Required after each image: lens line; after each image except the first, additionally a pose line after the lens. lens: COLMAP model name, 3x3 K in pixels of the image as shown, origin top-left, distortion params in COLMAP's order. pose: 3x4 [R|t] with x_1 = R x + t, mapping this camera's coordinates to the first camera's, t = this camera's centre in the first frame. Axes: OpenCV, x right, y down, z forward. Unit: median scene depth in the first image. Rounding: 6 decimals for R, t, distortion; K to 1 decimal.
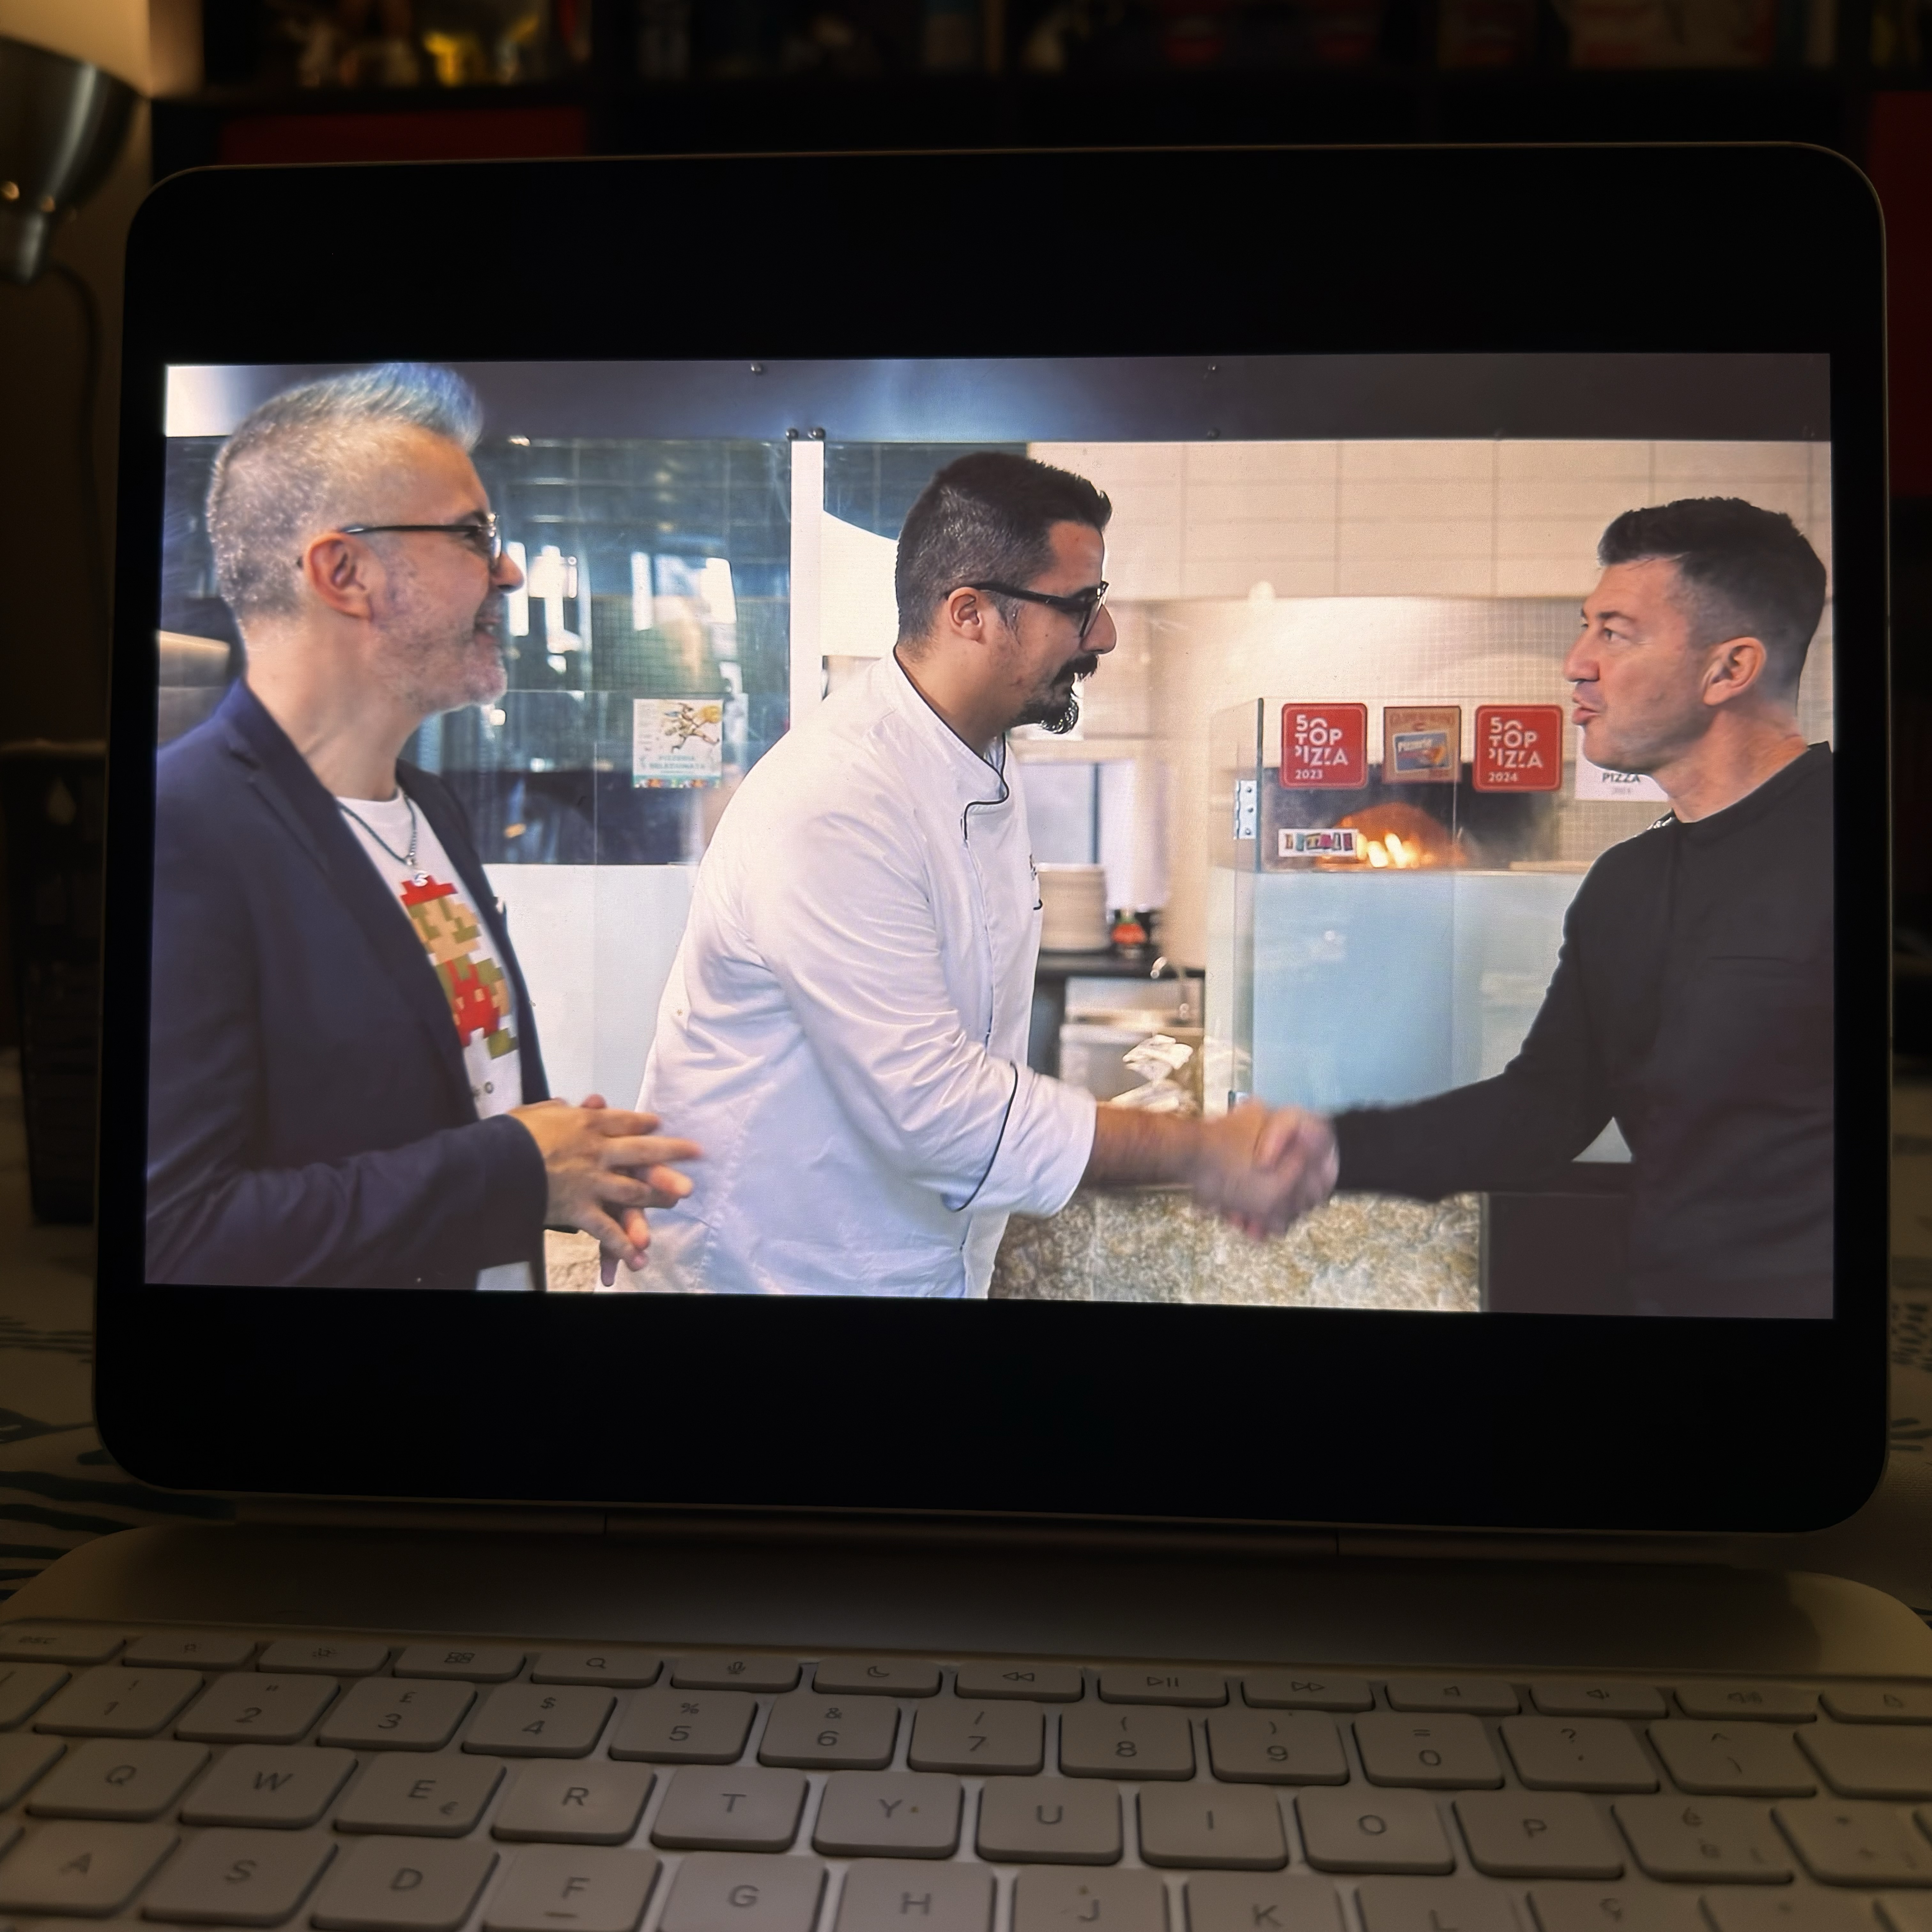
lens RADIAL K [[1886.4, 0, 959.5], [0, 1886.4, 1003.8], [0, 0, 1]] dist [-0.073260, 0.047965]
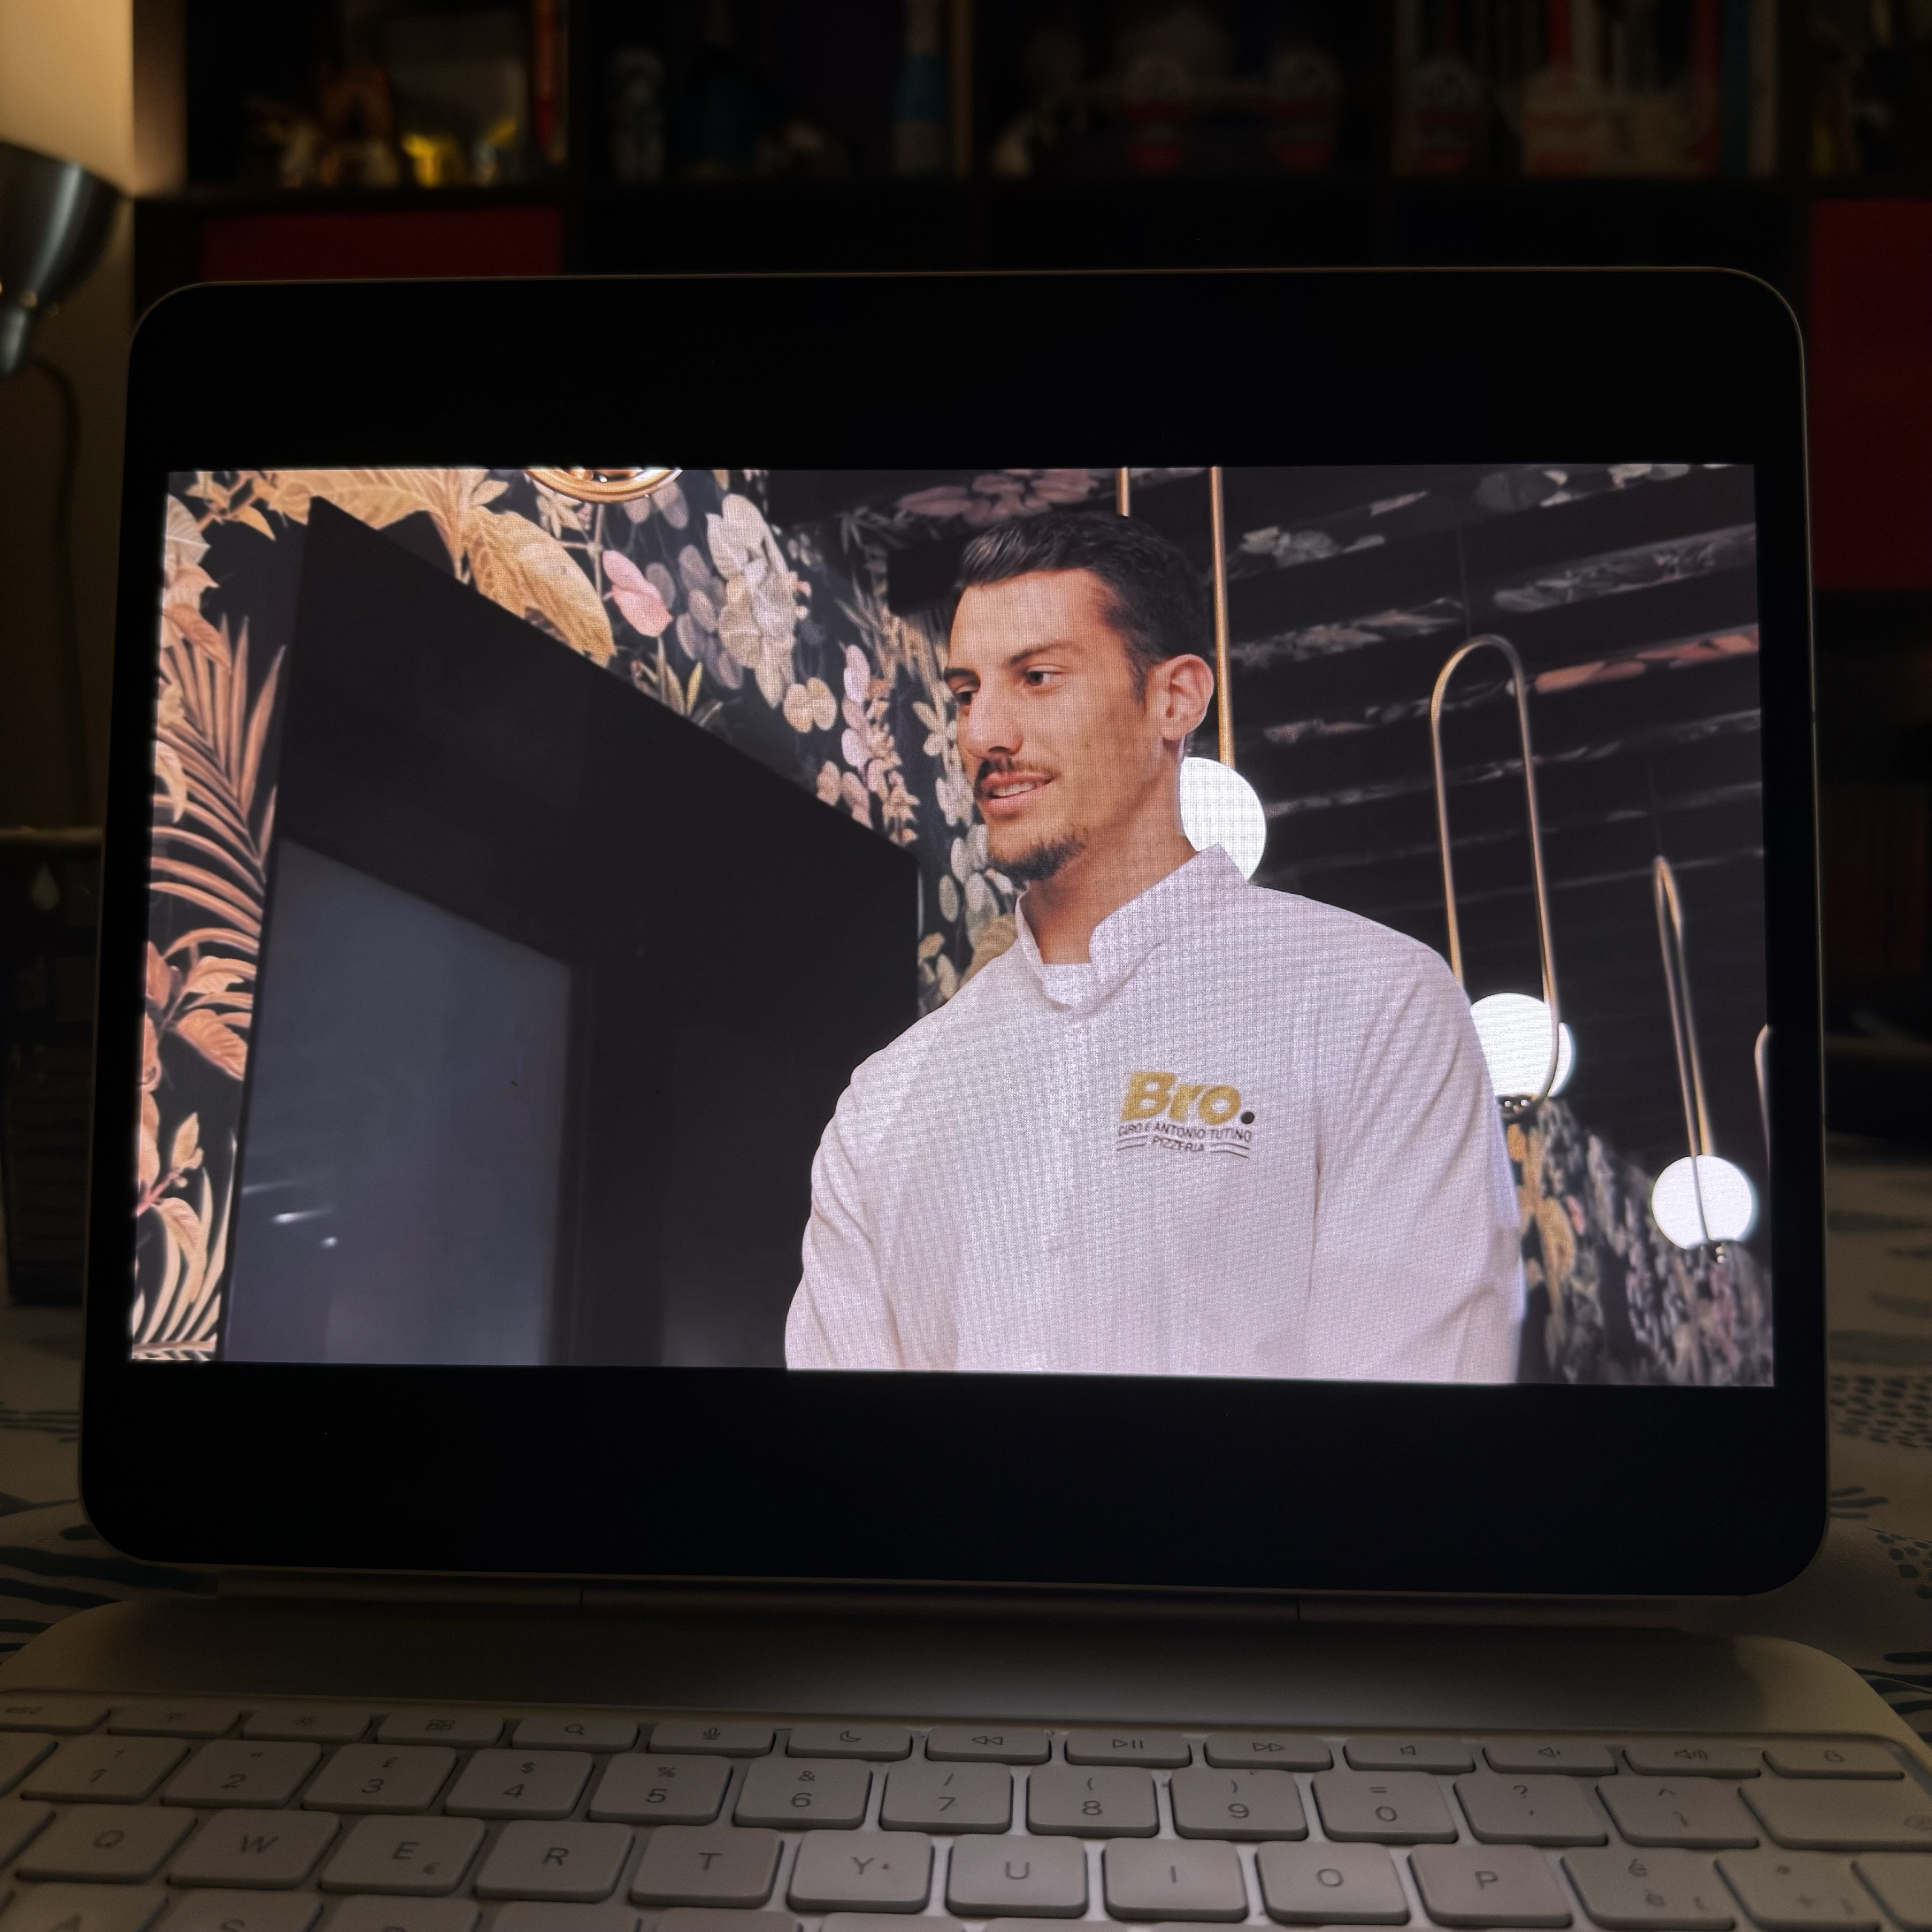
lens RADIAL K [[1886.4, 0, 959.5], [0, 1886.4, 1003.8], [0, 0, 1]] dist [-0.073260, 0.047965]
pose [[0.999865, -0.001126, 0.016388, -0.000066], [0.001862, 0.998987, -0.044961, 0.002509], [-0.016320, 0.044986, 0.998854, -0.043895]]
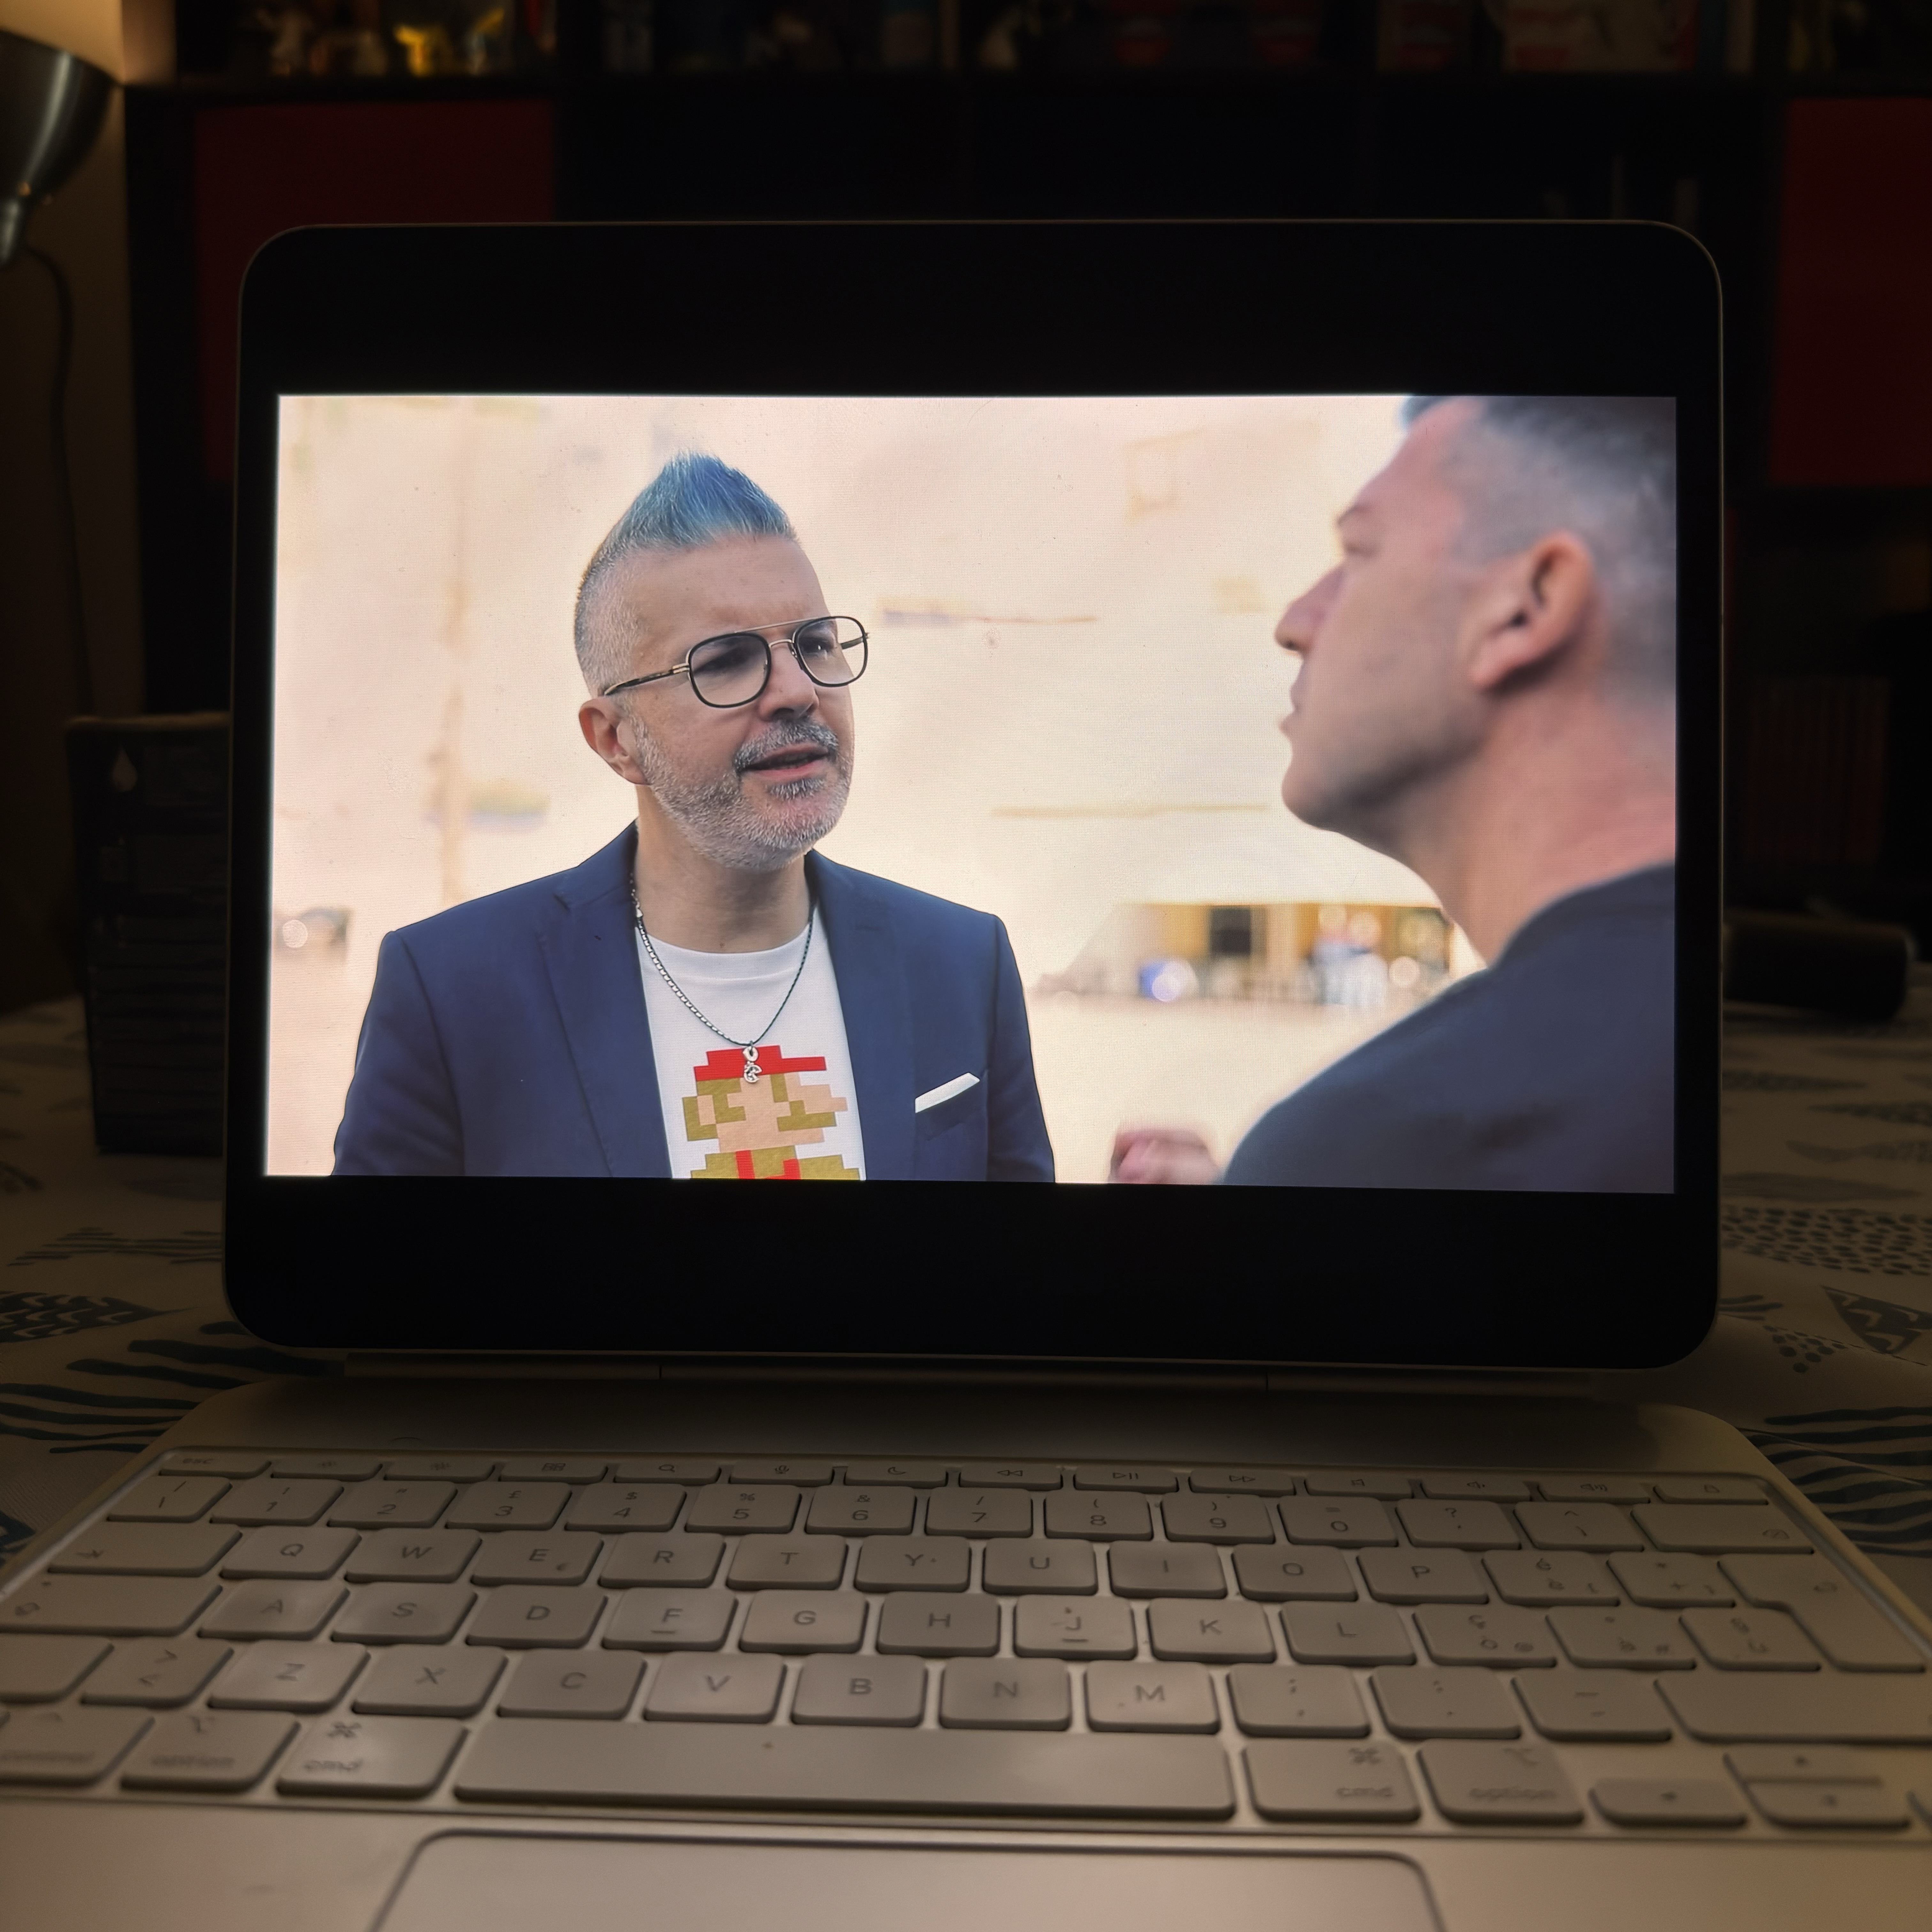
lens RADIAL K [[1835.3, 0, 966.2], [0, 1835.3, 985.4], [0, 0, 1]] dist [0.039570, -0.106355]
pose [[0.999528, -0.002018, 0.030664, -0.035843], [0.001888, 0.999989, 0.004248, 0.031666], [-0.030672, -0.004188, 0.999521, -0.229667]]
